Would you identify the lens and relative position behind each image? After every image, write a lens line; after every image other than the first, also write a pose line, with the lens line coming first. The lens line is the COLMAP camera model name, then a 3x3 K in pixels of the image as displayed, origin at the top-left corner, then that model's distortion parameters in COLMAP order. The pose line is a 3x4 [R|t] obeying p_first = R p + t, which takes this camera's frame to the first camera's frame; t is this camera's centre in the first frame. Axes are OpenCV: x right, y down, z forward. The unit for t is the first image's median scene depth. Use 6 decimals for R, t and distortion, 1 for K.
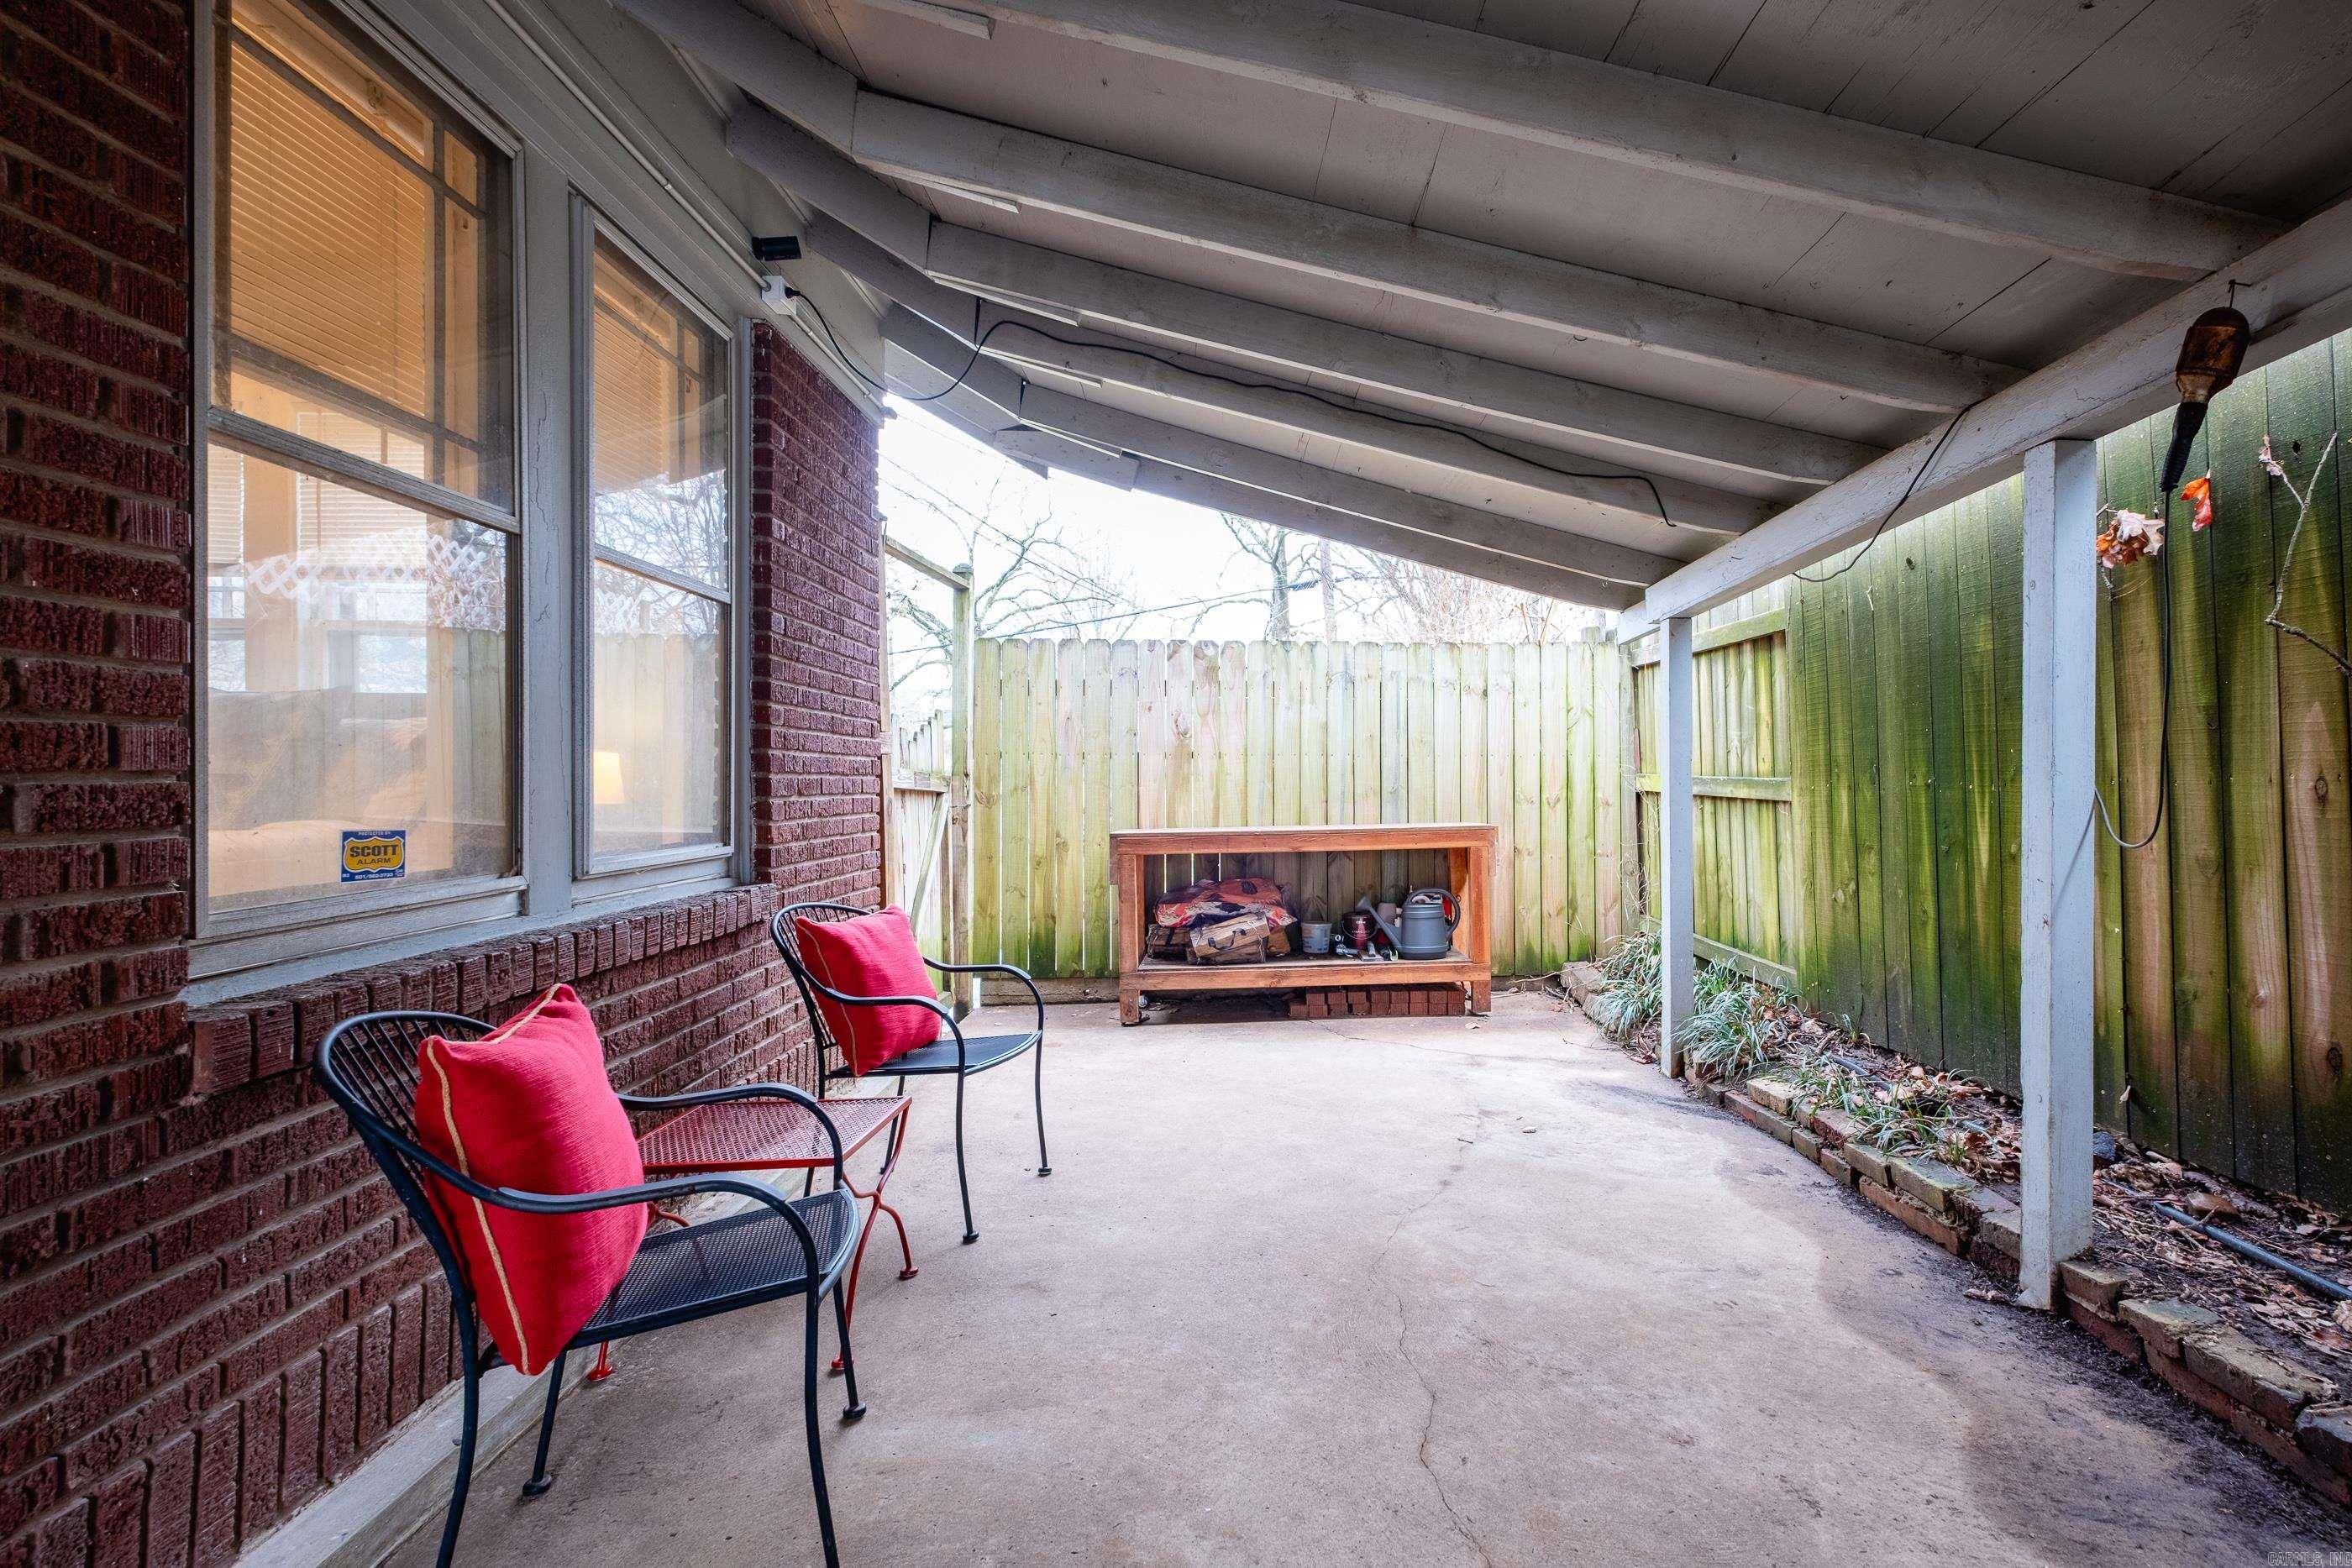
lens RADIAL K [[1104.1, 0, 1181.2], [0, 1104.1, 765.5], [0, 0, 1]] dist [0.004723, -0.001049]
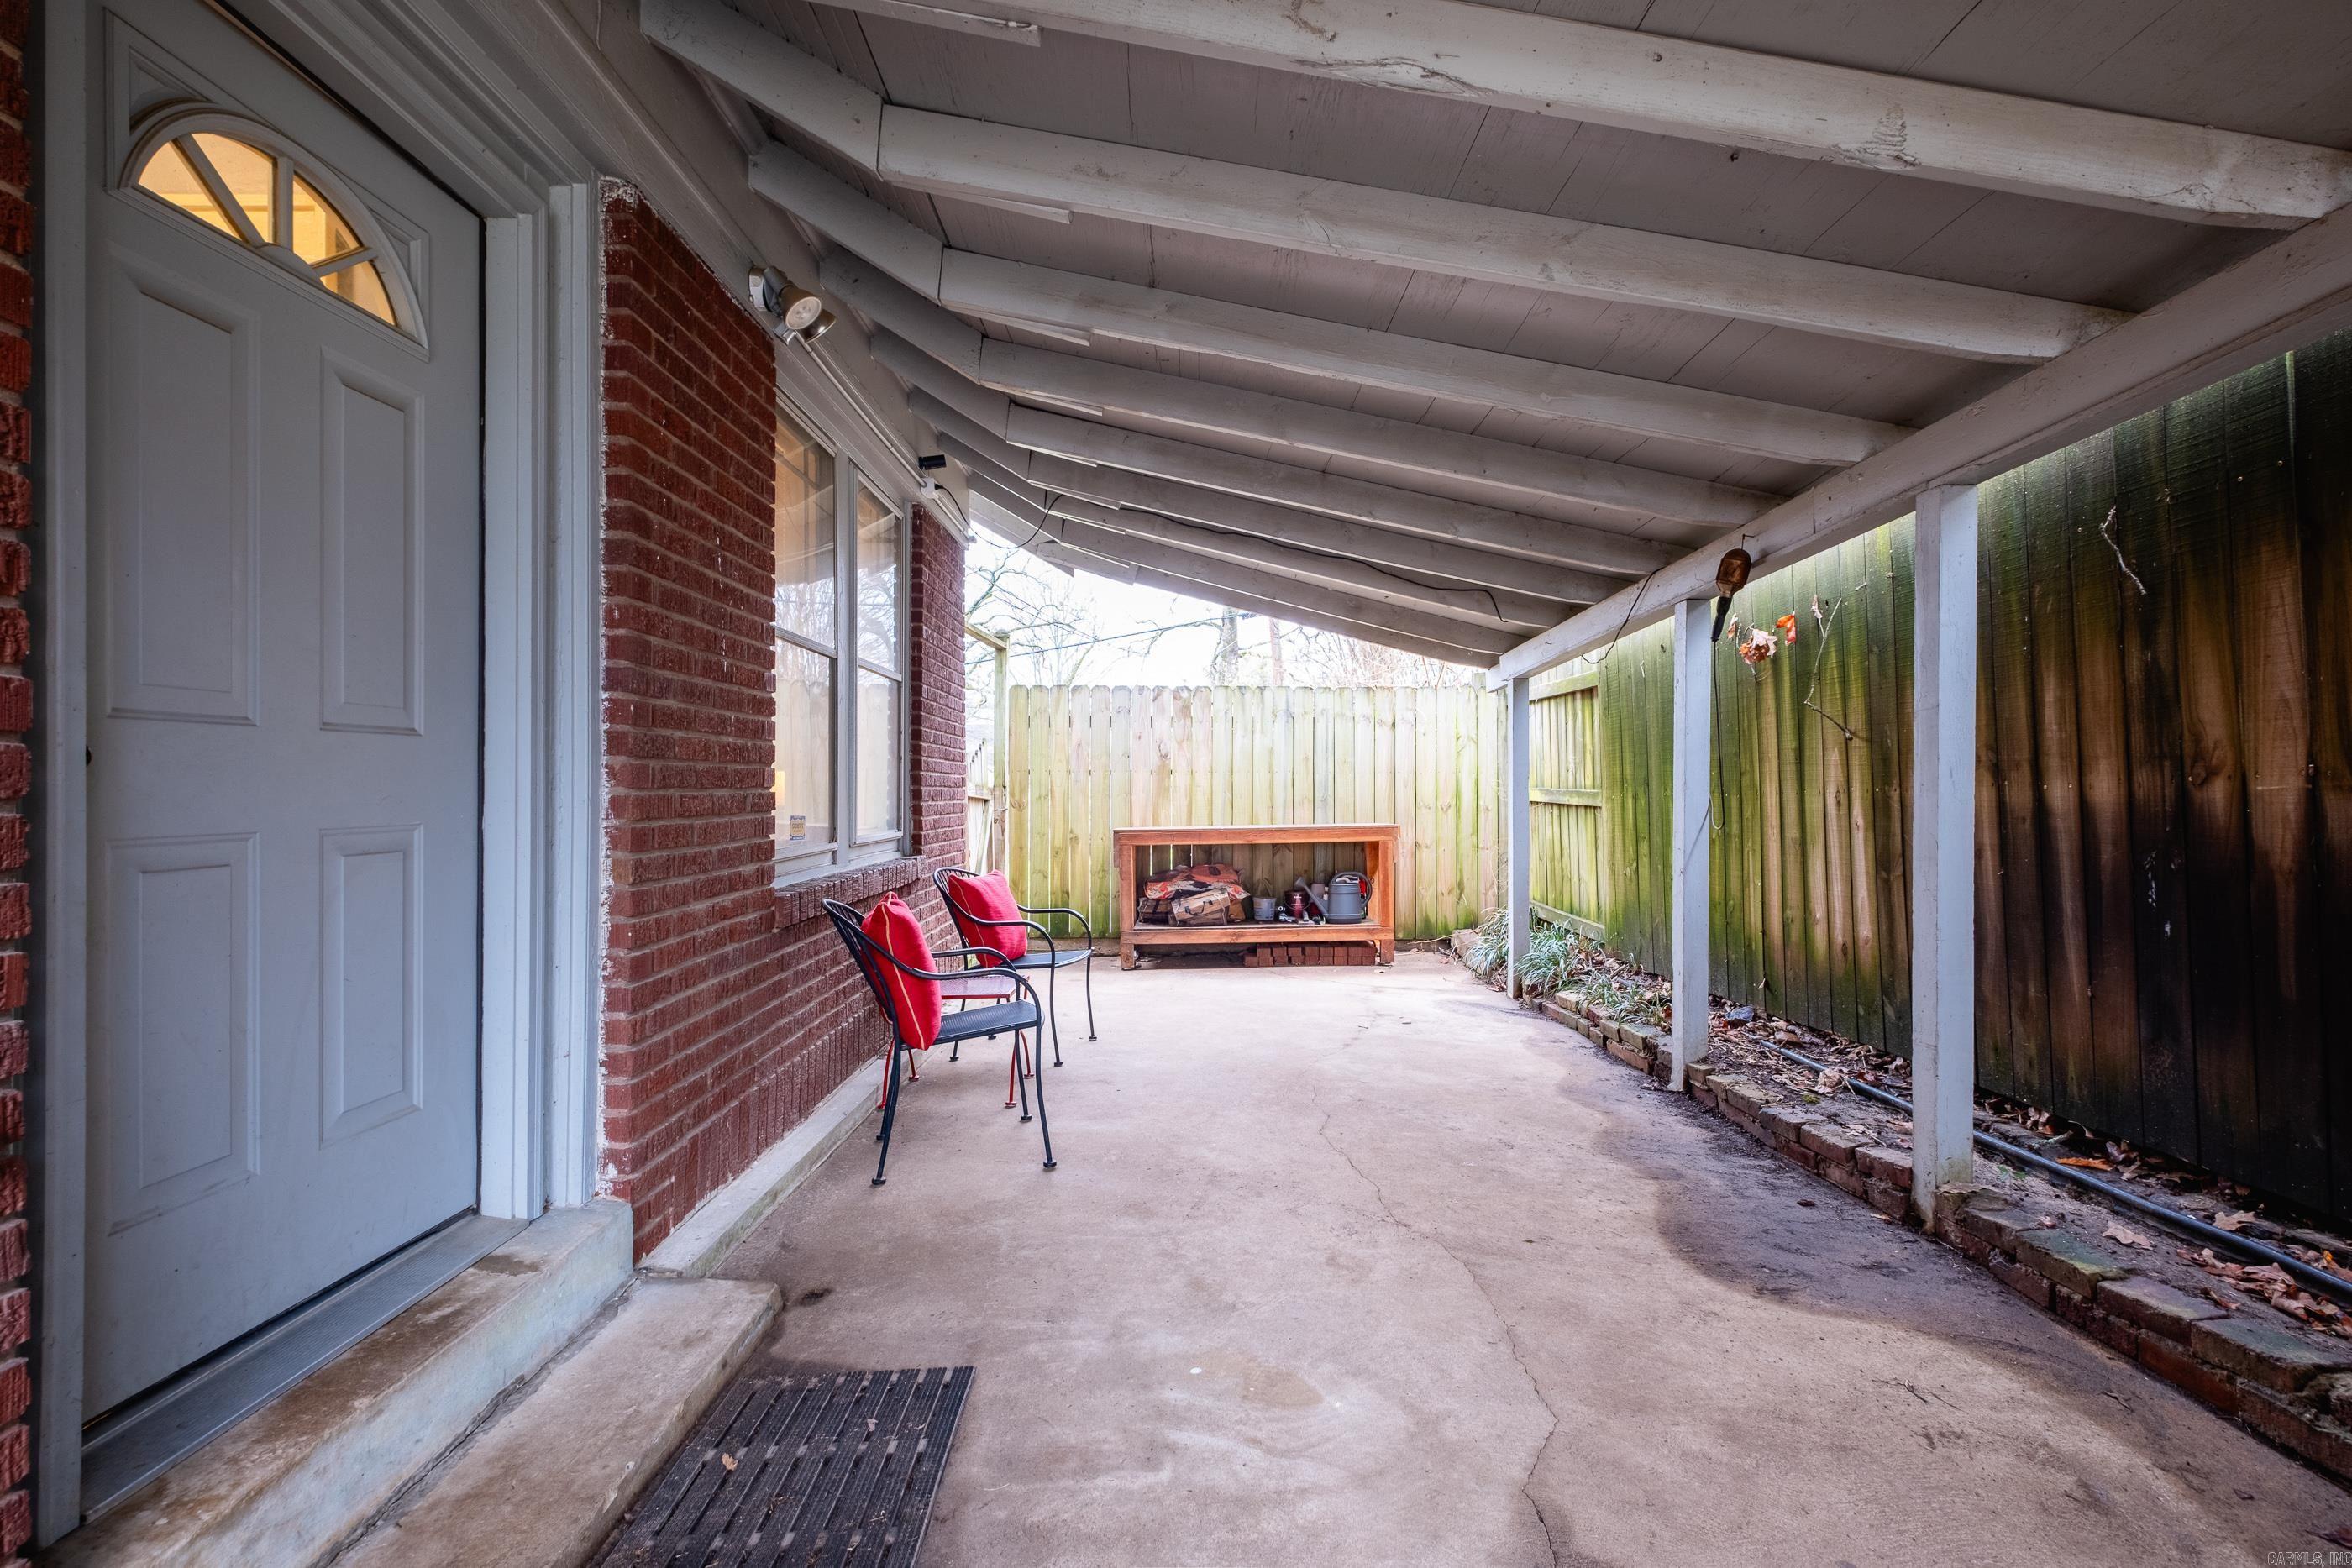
lens RADIAL K [[1104.1, 0, 1081.2], [0, 1104.1, 786.5], [0, 0, 1]] dist [0.004723, -0.001049]
pose [[0.999179, 0.001795, -0.040481, -0.075446], [-0.001410, 0.999953, 0.009542, -0.008027], [0.040497, -0.009477, 0.999135, -0.569176]]
